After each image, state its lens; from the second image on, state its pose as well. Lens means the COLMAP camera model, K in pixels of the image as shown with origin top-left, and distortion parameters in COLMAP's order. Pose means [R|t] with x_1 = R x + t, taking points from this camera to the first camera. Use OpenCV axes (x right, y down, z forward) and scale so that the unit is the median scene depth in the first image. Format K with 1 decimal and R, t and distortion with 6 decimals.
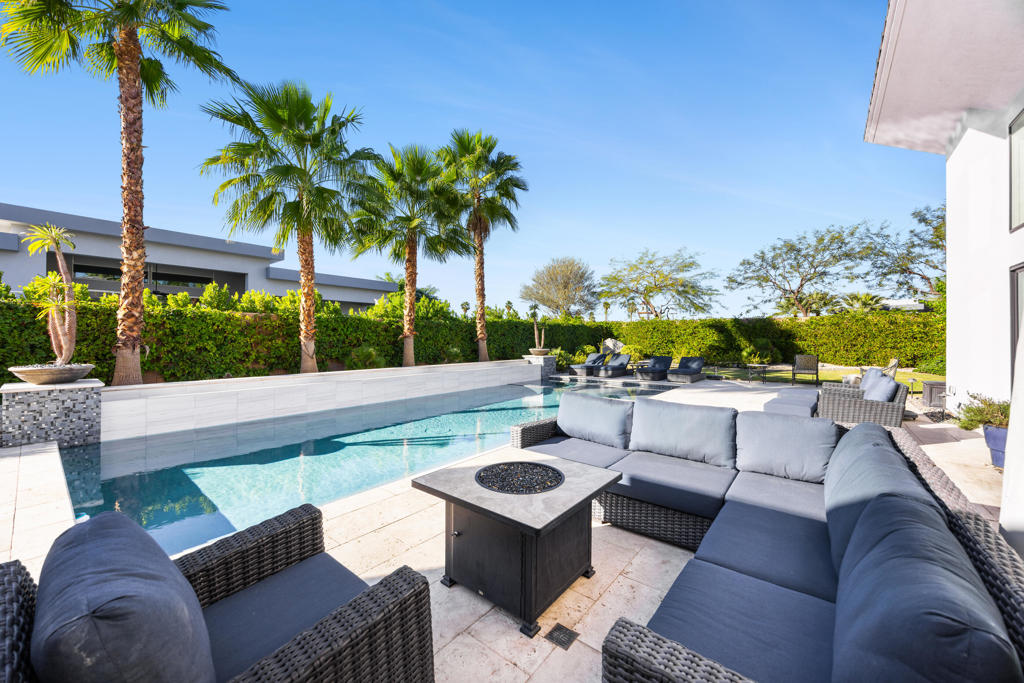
lens RADIAL K [[389.1, 0, 514.5], [0, 389.1, 333.9], [0, 0, 1]] dist [-0.016743, 0.000012]
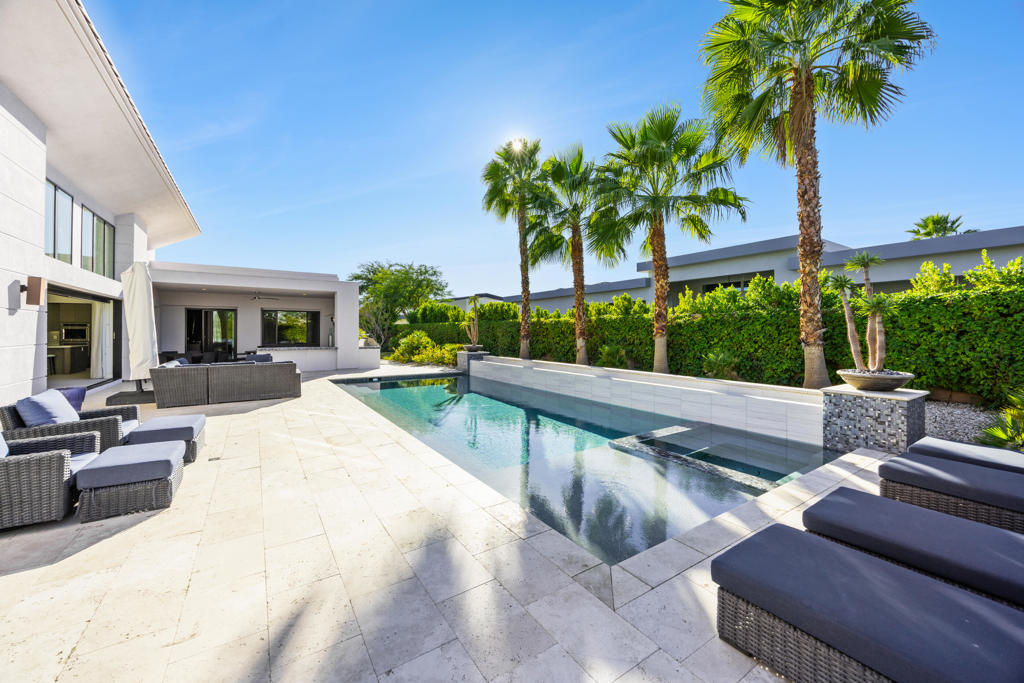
lens RADIAL K [[390.7, 0, 518.0], [0, 390.7, 337.4], [0, 0, 1]] dist [-0.000746, -0.000021]
pose [[-0.294813, 0.011408, -0.955487, 0.536534], [0.006519, 0.999929, 0.009927, -0.001262], [0.955533, -0.003303, -0.294866, 0.814899]]
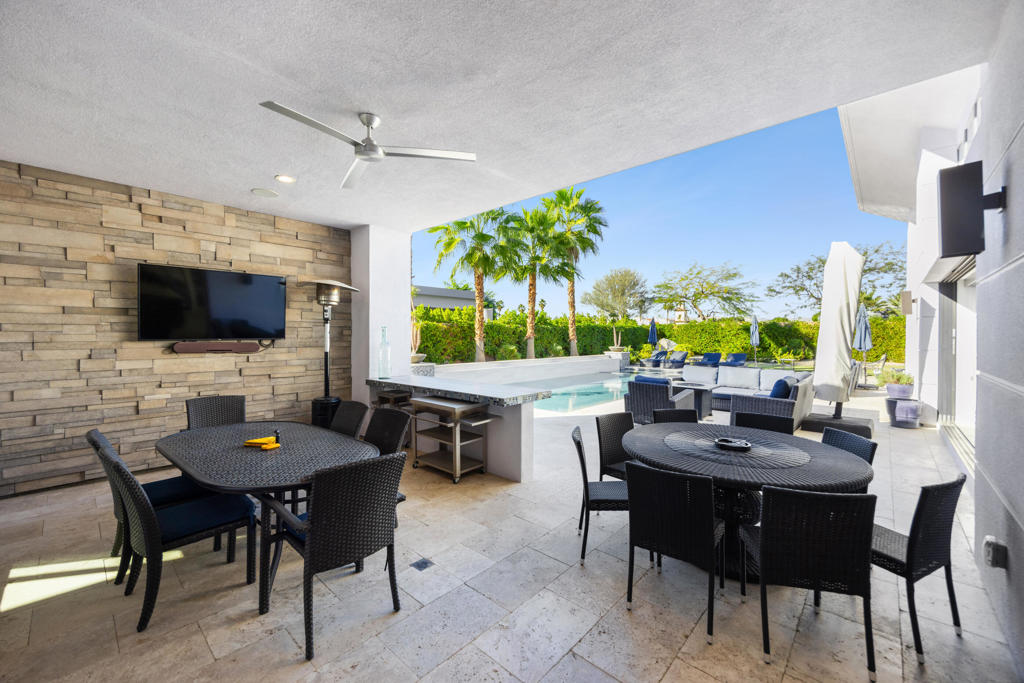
lens RADIAL K [[401.9, 0, 513.2], [0, 401.9, 337.5], [0, 0, 1]] dist [-0.001561, -0.000176]
pose [[0.997579, 0.000958, -0.069531, -0.195187], [0.000080, 0.999889, 0.014929, -0.013823], [0.069537, -0.014898, 0.997468, -0.393492]]
